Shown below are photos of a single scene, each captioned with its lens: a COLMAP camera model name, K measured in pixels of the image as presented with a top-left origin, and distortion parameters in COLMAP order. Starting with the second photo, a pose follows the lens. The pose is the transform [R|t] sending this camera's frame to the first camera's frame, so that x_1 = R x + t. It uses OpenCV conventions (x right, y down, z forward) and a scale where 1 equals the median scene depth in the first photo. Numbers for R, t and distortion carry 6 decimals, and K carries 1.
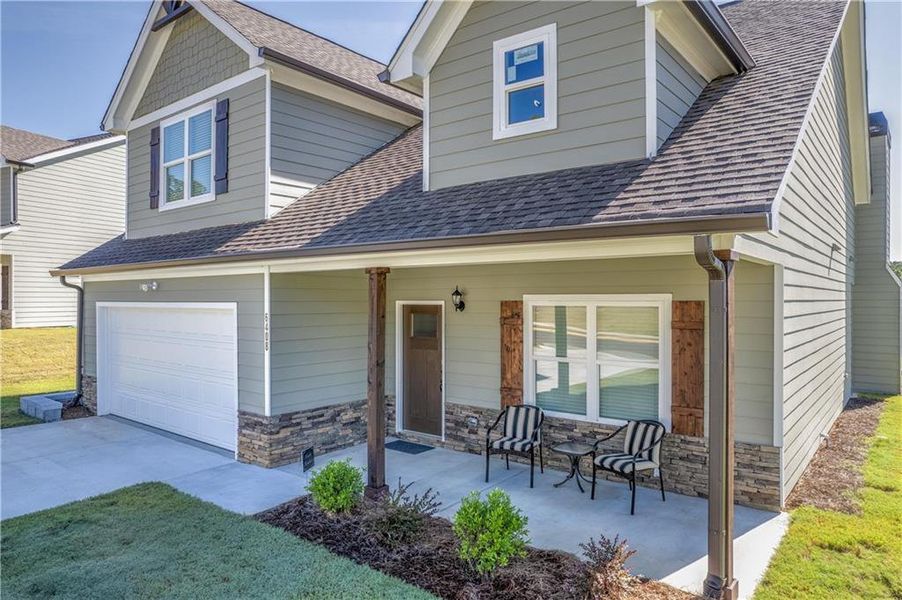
lens RADIAL K [[581.0, 0, 464.8], [0, 581.0, 299.0], [0, 0, 1]] dist [-0.013776, 0.001014]
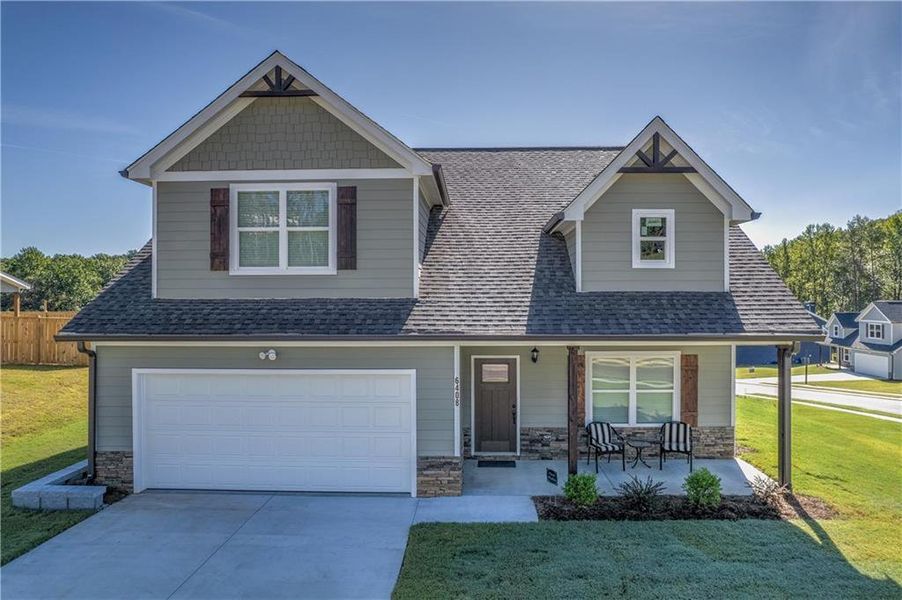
lens RADIAL K [[581.0, 0, 464.8], [0, 581.0, 299.0], [0, 0, 1]] dist [-0.013776, 0.001014]
pose [[0.804373, -0.003490, 0.594114, -1.058076], [0.002009, 0.999993, 0.003153, -0.148810], [-0.594121, -0.001343, 0.804375, -0.052727]]
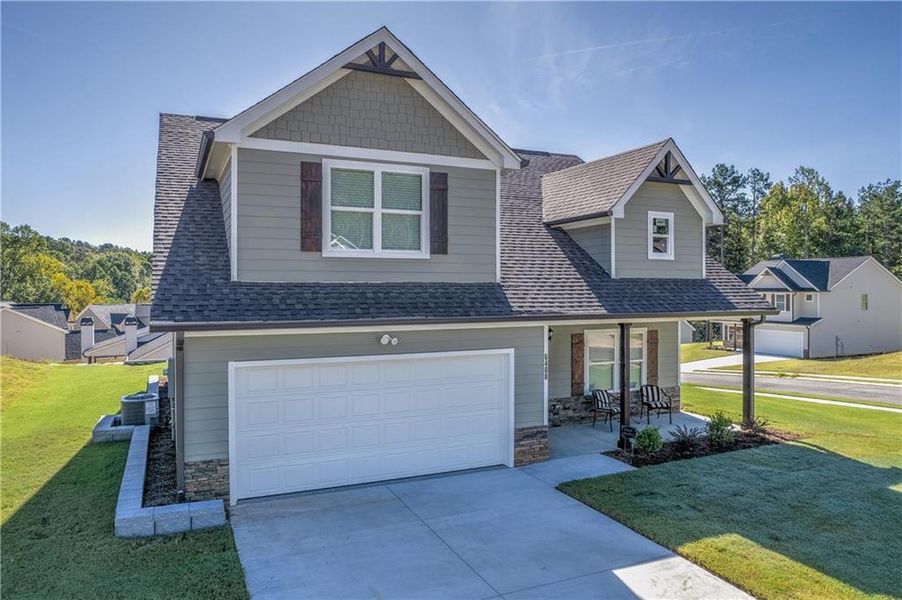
lens RADIAL K [[607.9, 0, 449.2], [0, 607.9, 288.0], [0, 0, 1]] dist [0.000166, 0.000059]
pose [[0.458060, -0.001539, 0.888920, -1.727645], [-0.000289, 0.999998, 0.001880, -0.136372], [-0.888921, -0.001118, 0.458059, 0.502901]]
